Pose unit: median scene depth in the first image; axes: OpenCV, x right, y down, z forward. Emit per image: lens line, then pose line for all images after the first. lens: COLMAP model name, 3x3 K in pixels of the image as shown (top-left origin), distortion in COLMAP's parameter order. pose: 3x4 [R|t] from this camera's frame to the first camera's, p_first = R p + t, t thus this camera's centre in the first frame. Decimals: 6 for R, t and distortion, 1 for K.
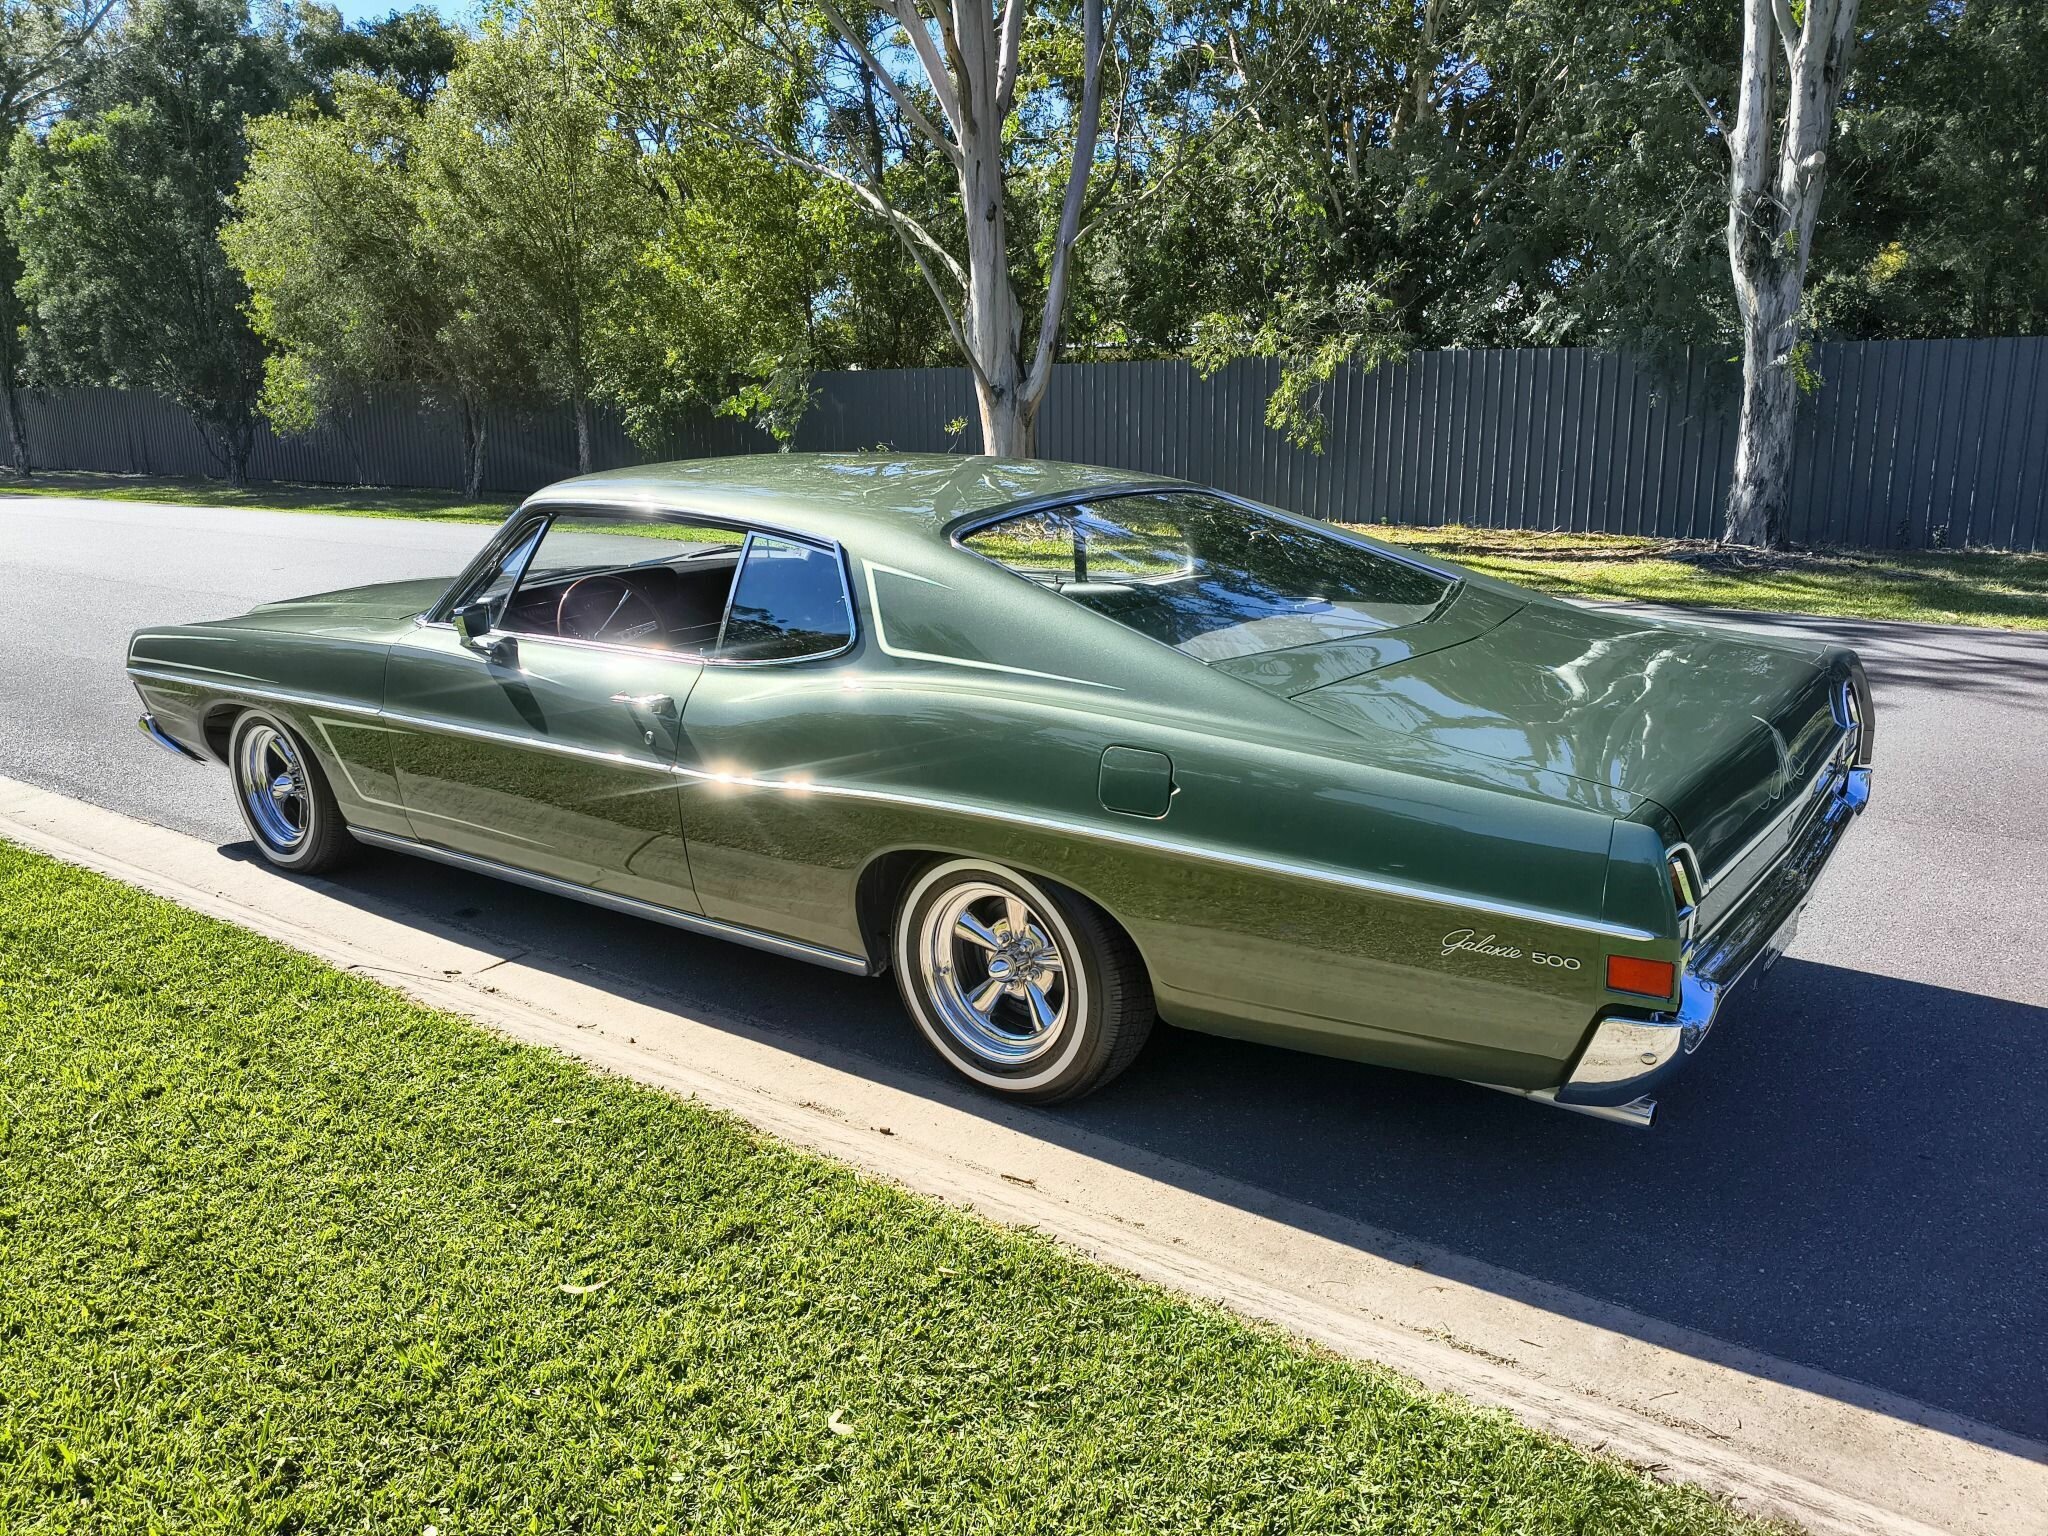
lens RADIAL K [[1547.8, 0, 1020.1], [0, 1547.8, 749.2], [0, 0, 1]] dist [0.024420, -0.062142]
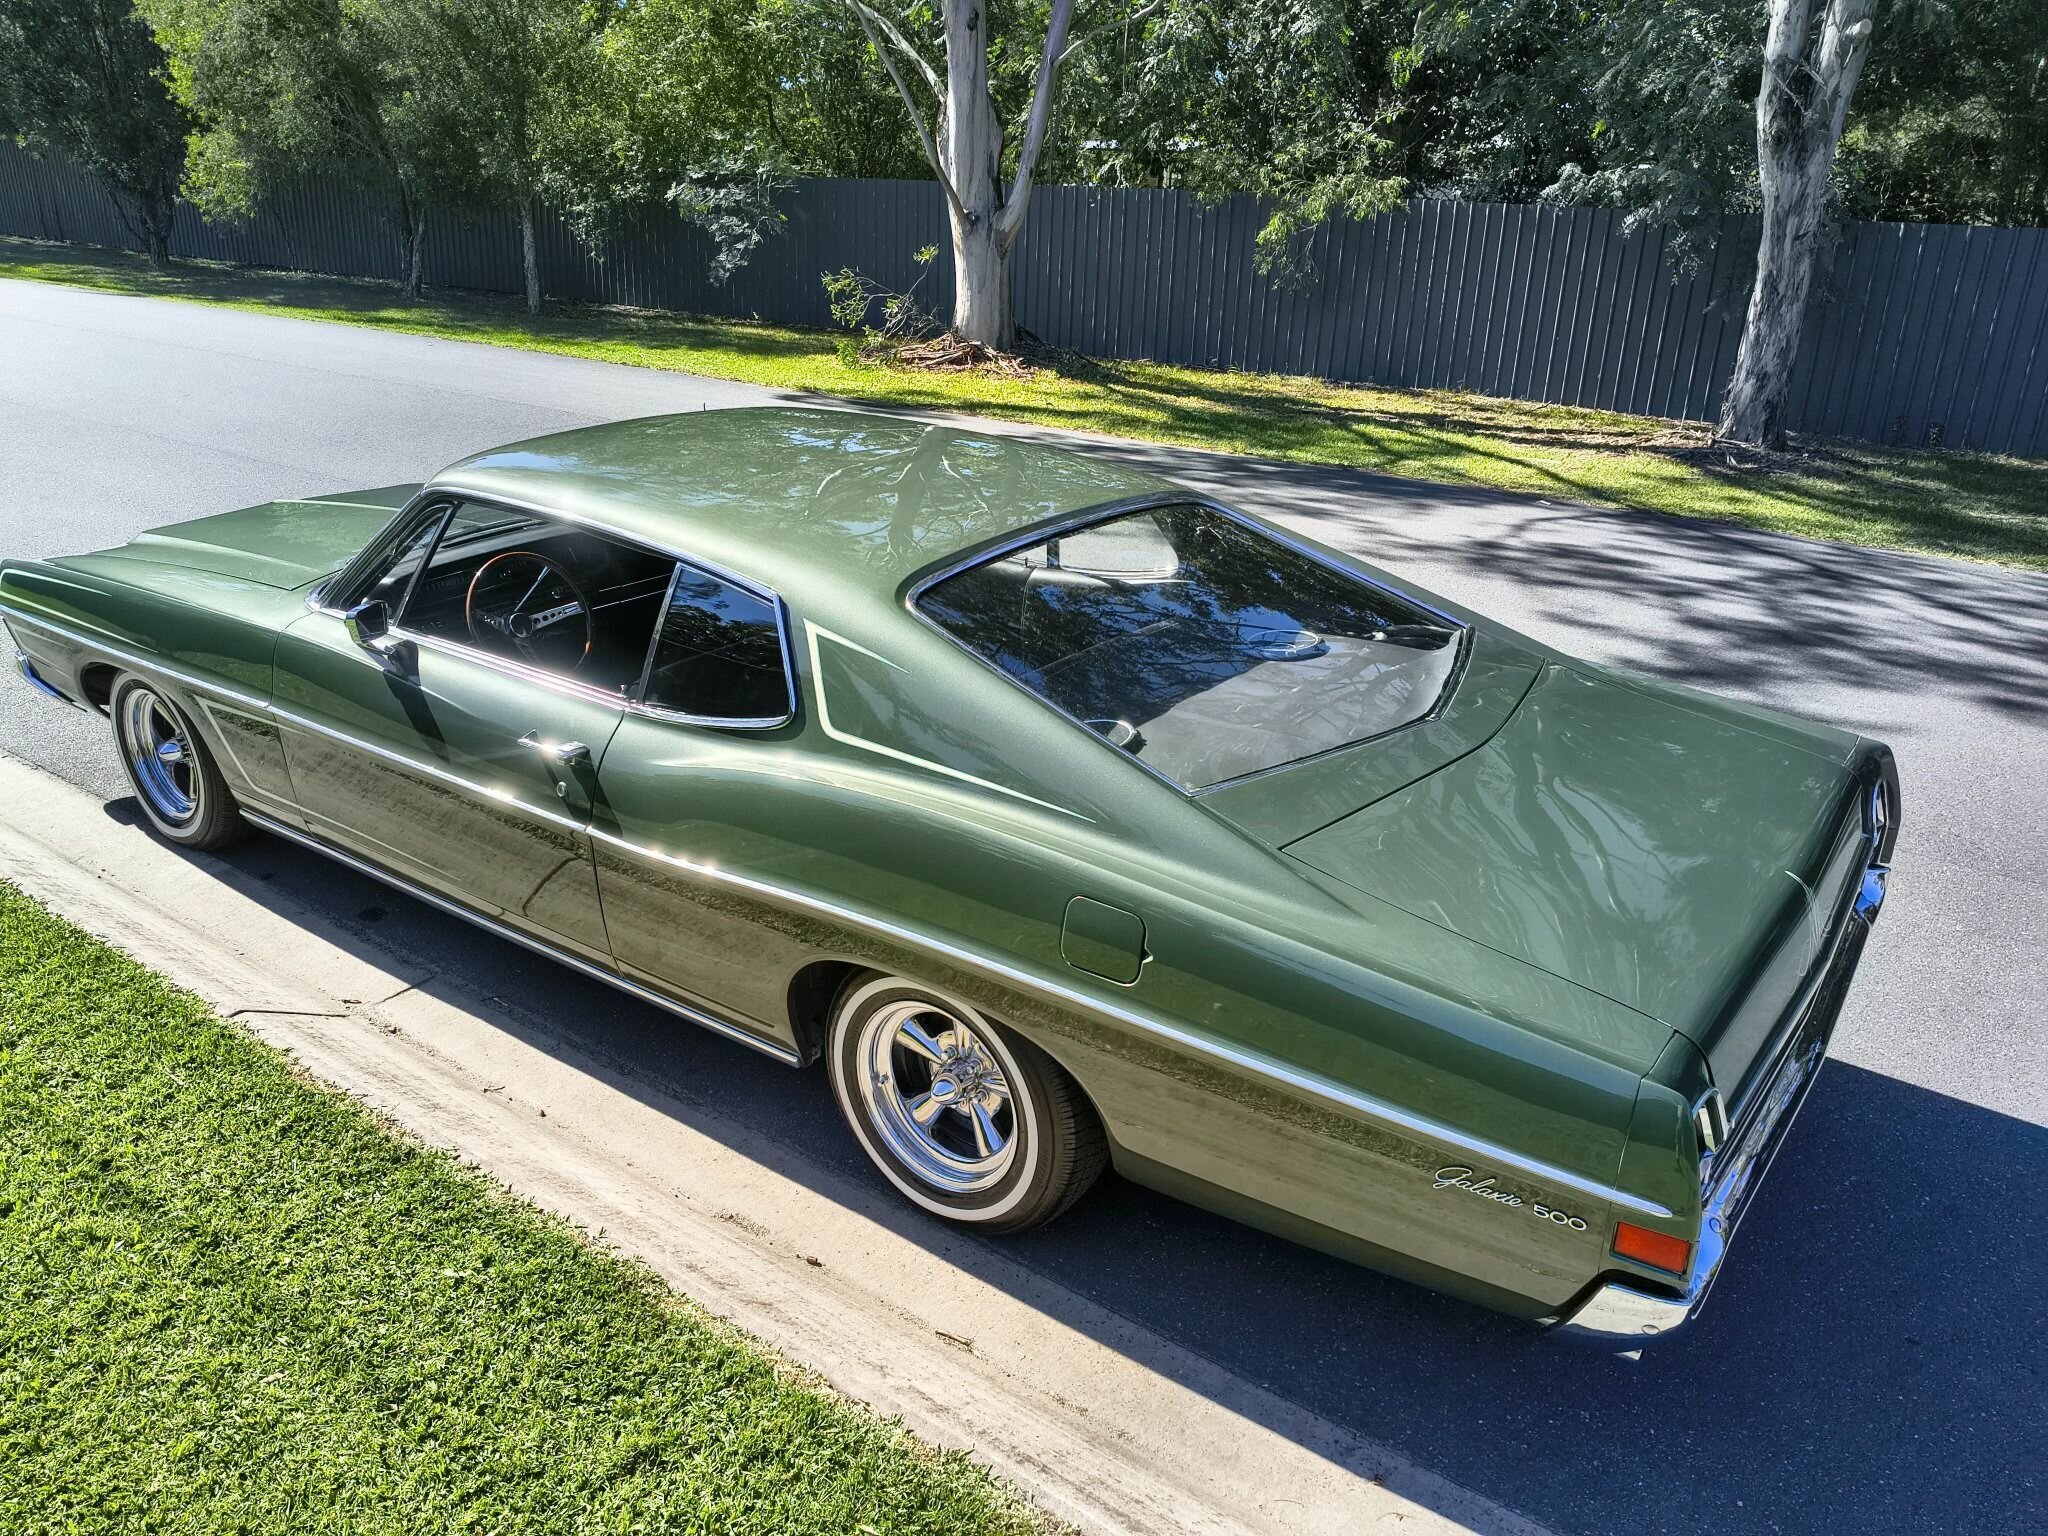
lens RADIAL K [[1552.5, 0, 1028.3], [0, 1552.5, 770.6], [0, 0, 1]] dist [-0.010009, -0.008808]
pose [[0.998520, 0.040883, 0.035865, -0.003378], [-0.045581, 0.988842, 0.141826, -0.164137], [-0.029667, -0.143251, 0.989242, 0.113394]]
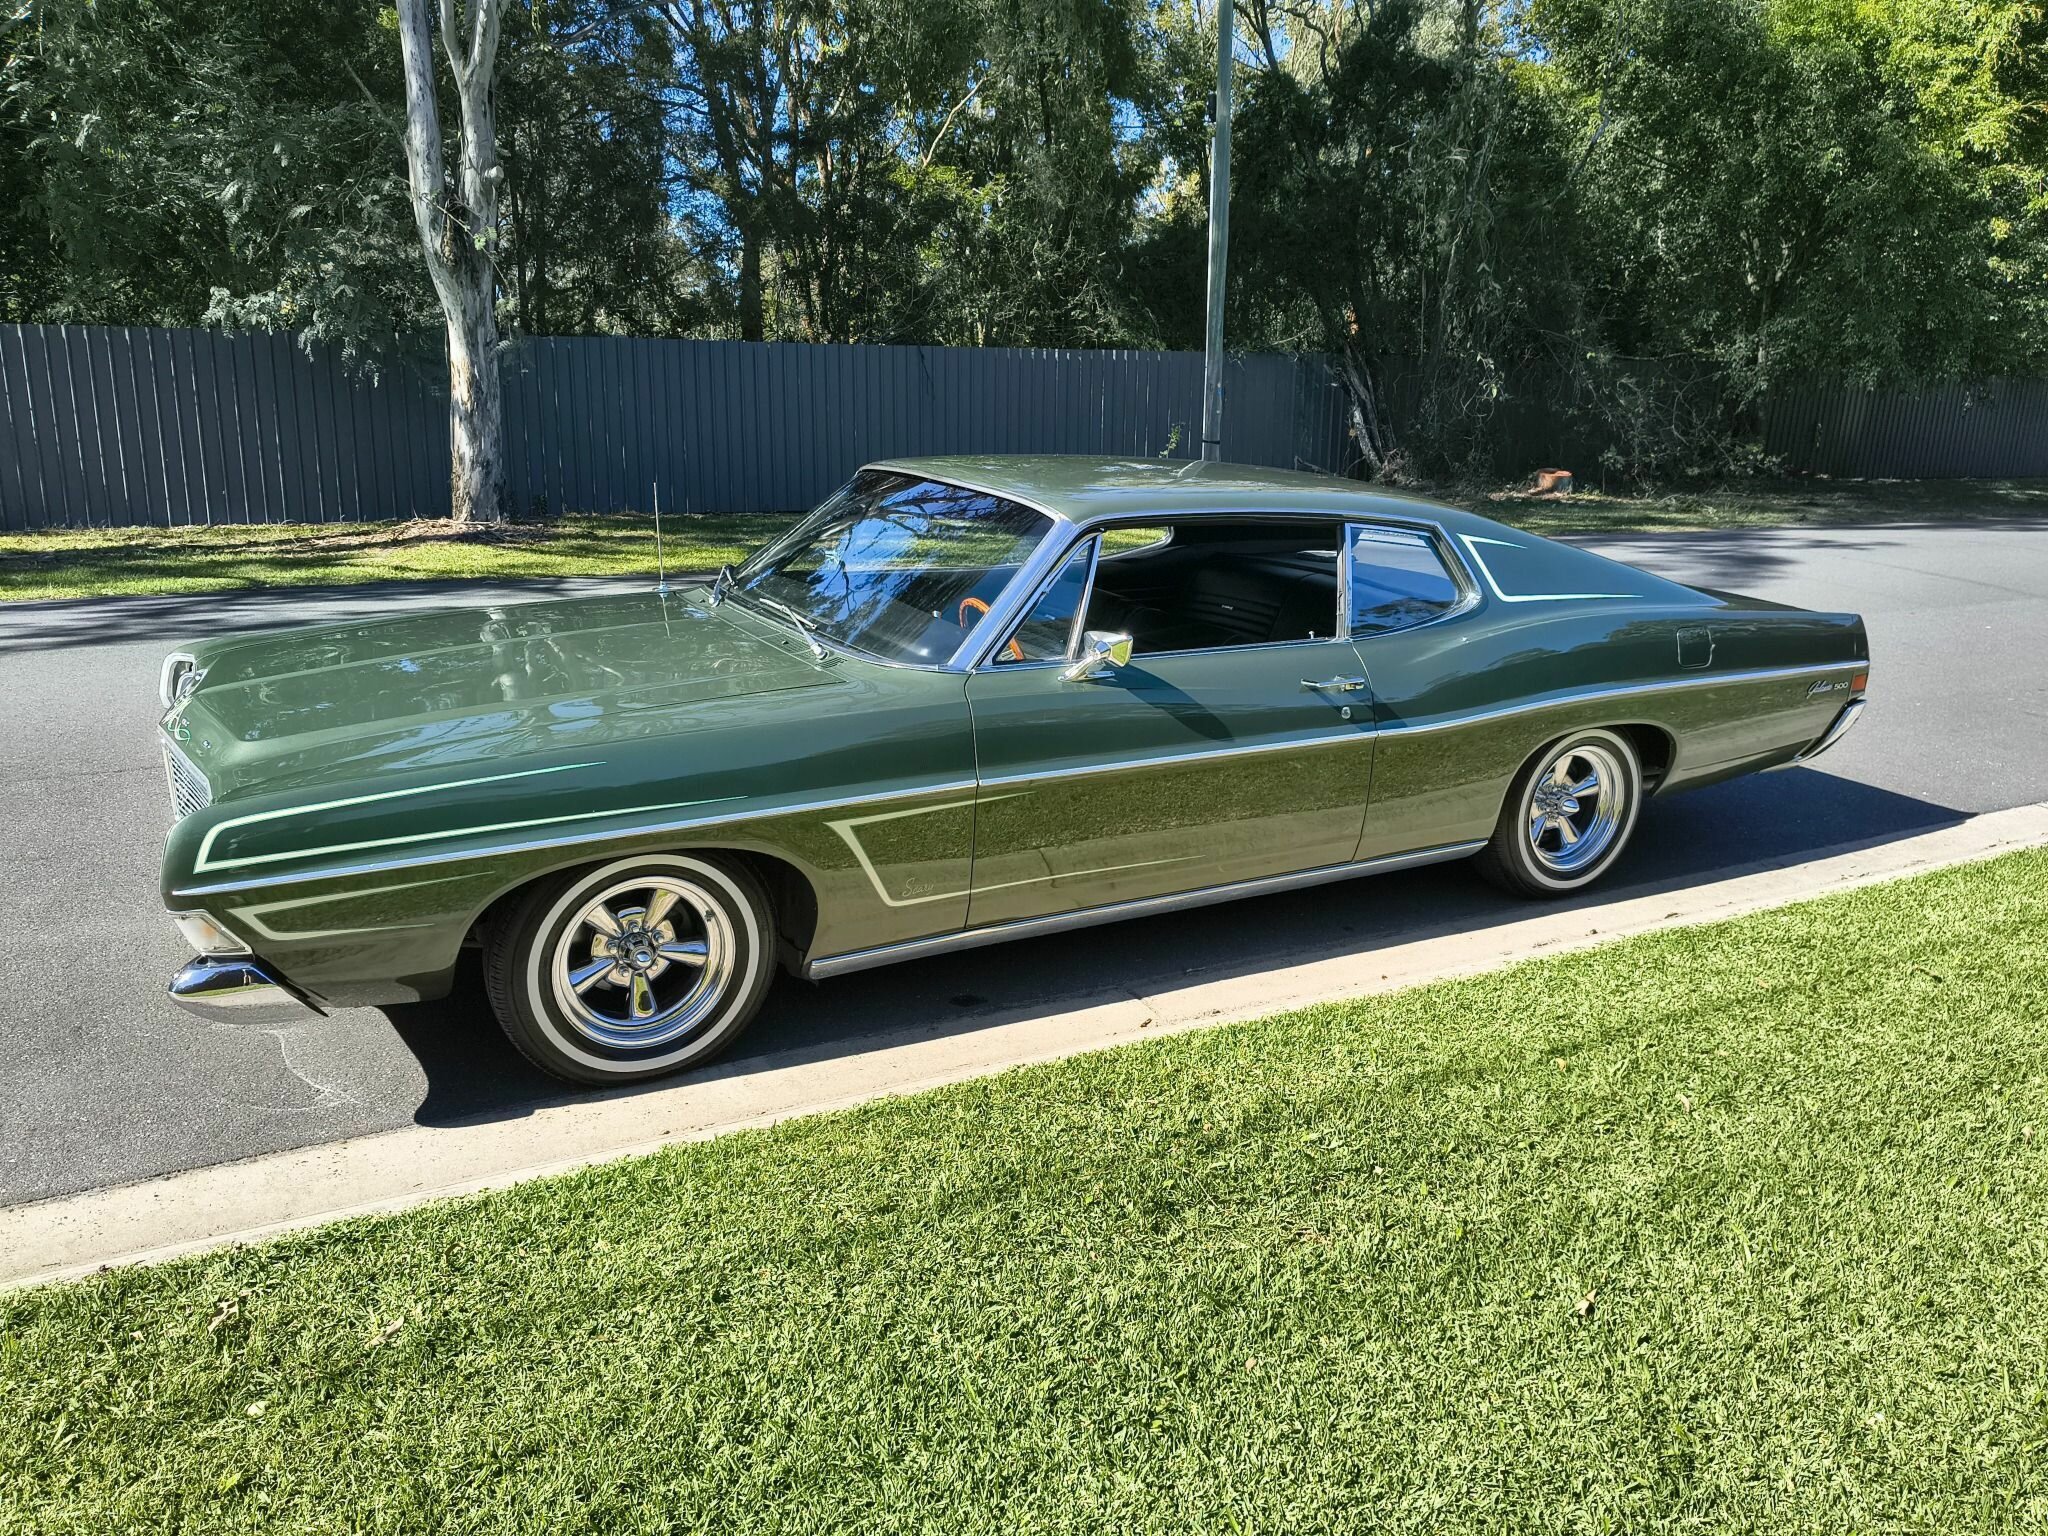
lens RADIAL K [[1523.3, 0, 1004.3], [0, 1523.3, 771.6], [0, 0, 1]] dist [-0.003417, -0.005675]
pose [[0.405488, -0.206633, 0.890439, -1.383418], [0.179587, 0.973139, 0.144044, -0.174820], [-0.896286, 0.101503, 0.431705, 0.805107]]
